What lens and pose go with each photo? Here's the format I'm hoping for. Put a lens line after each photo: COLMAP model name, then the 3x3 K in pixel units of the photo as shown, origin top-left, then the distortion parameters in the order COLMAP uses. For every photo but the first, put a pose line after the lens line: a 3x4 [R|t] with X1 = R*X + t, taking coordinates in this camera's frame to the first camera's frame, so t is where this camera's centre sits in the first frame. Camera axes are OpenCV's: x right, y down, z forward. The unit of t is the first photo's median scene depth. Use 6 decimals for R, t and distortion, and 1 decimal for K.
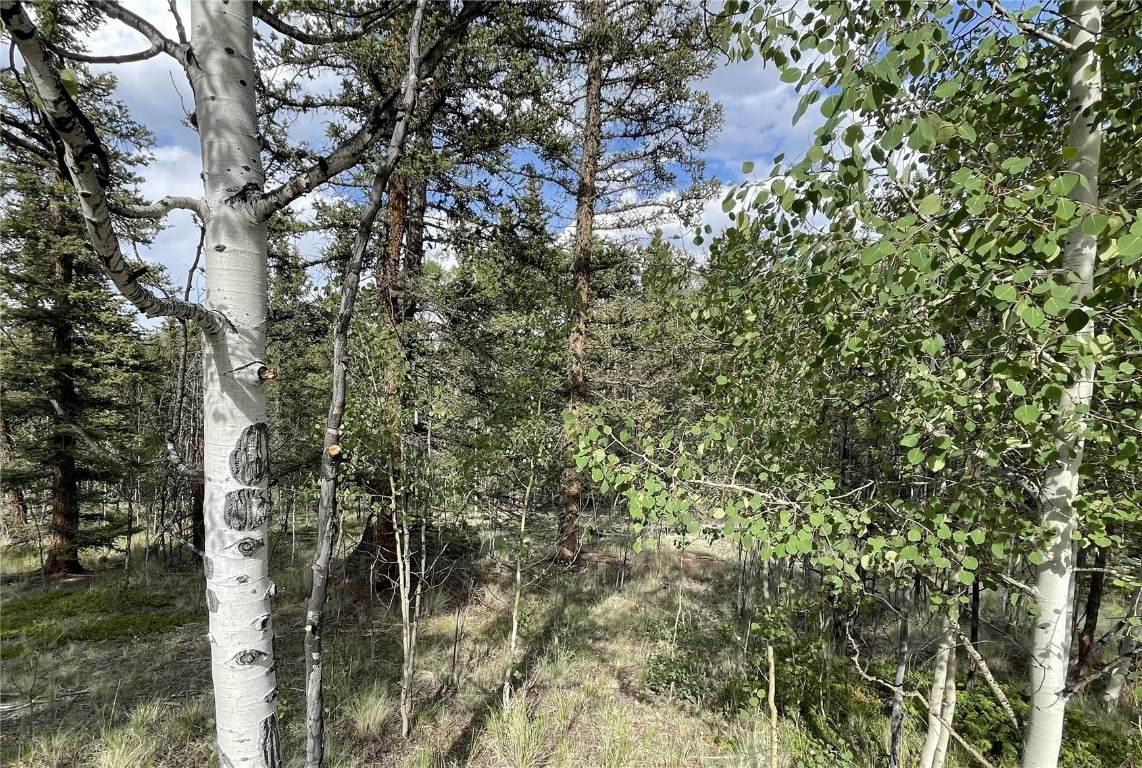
lens RADIAL K [[576.6, 0, 569.2], [0, 576.6, 452.6], [0, 0, 1]] dist [-0.000598, -0.000255]
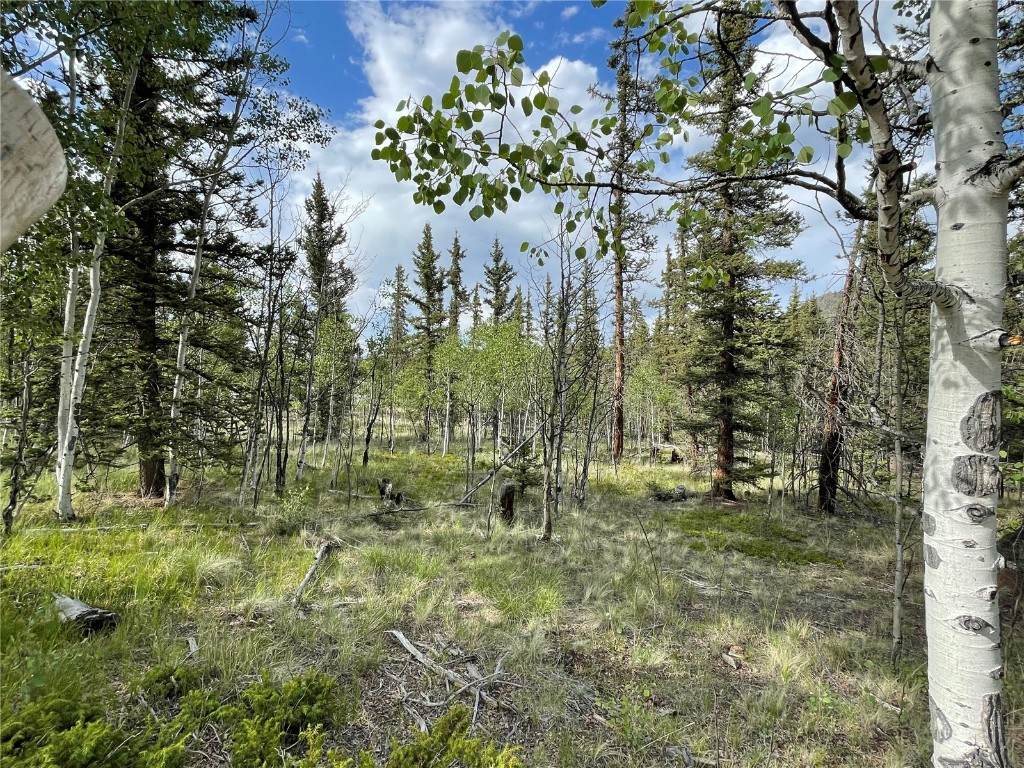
lens RADIAL K [[513.8, 0, 512.0], [0, 513.8, 384.0], [0, 0, 1]] dist [-0.001461, -0.000835]
pose [[0.492747, -0.002384, -0.870169, -0.170260], [-0.050911, 0.998204, -0.031563, 0.007934], [0.868682, 0.059854, 0.491741, -0.152757]]
